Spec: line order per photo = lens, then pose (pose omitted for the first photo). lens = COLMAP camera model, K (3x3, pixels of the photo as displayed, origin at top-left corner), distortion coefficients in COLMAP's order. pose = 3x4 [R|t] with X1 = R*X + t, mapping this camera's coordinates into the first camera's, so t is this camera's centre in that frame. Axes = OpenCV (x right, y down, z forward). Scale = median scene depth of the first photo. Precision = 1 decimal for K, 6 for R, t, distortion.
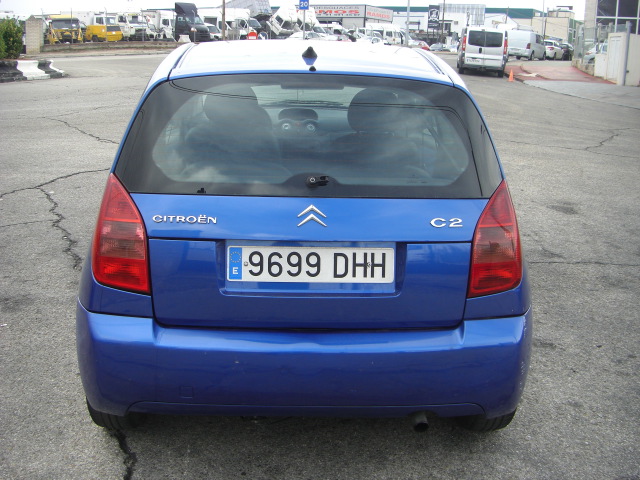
lens RADIAL K [[718.3, 0, 320.5], [0, 718.3, 234.5], [0, 0, 1]] dist [-0.132318, 0.000000]
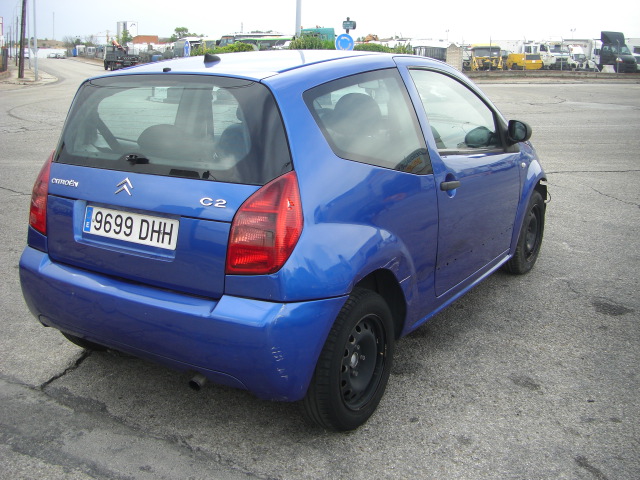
lens RADIAL K [[718.3, 0, 313.6], [0, 718.3, 234.4], [0, 0, 1]] dist [-0.132318, 0.000000]
pose [[0.813177, 0.113709, -0.570801, 0.785213], [-0.137151, 0.990548, 0.001938, 0.007663], [0.565626, 0.076710, 0.821086, 0.146982]]
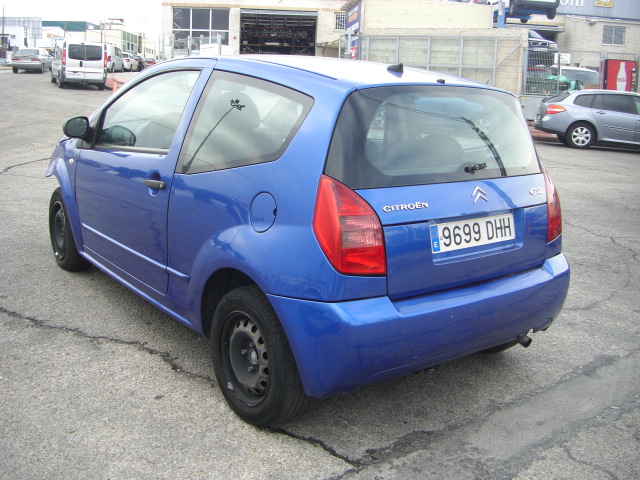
lens RADIAL K [[718.3, 0, 323.7], [0, 718.3, 240.1], [0, 0, 1]] dist [-0.132318, 0.000000]
pose [[0.805879, -0.129979, 0.577637, -0.812887], [0.135116, 0.990235, 0.034317, -0.021055], [-0.576457, 0.050393, 0.815572, 0.089071]]
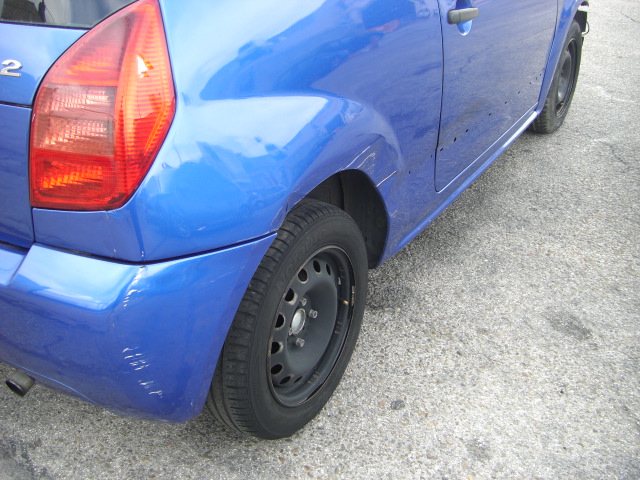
lens RADIAL K [[718.3, 0, 314.5], [0, 718.3, 213.3], [0, 0, 1]] dist [-0.132318, 0.000000]
pose [[0.821775, 0.223341, -0.524219, 0.572570], [-0.127030, 0.968638, 0.213550, -0.043131], [0.555473, -0.108898, 0.824373, 0.562383]]
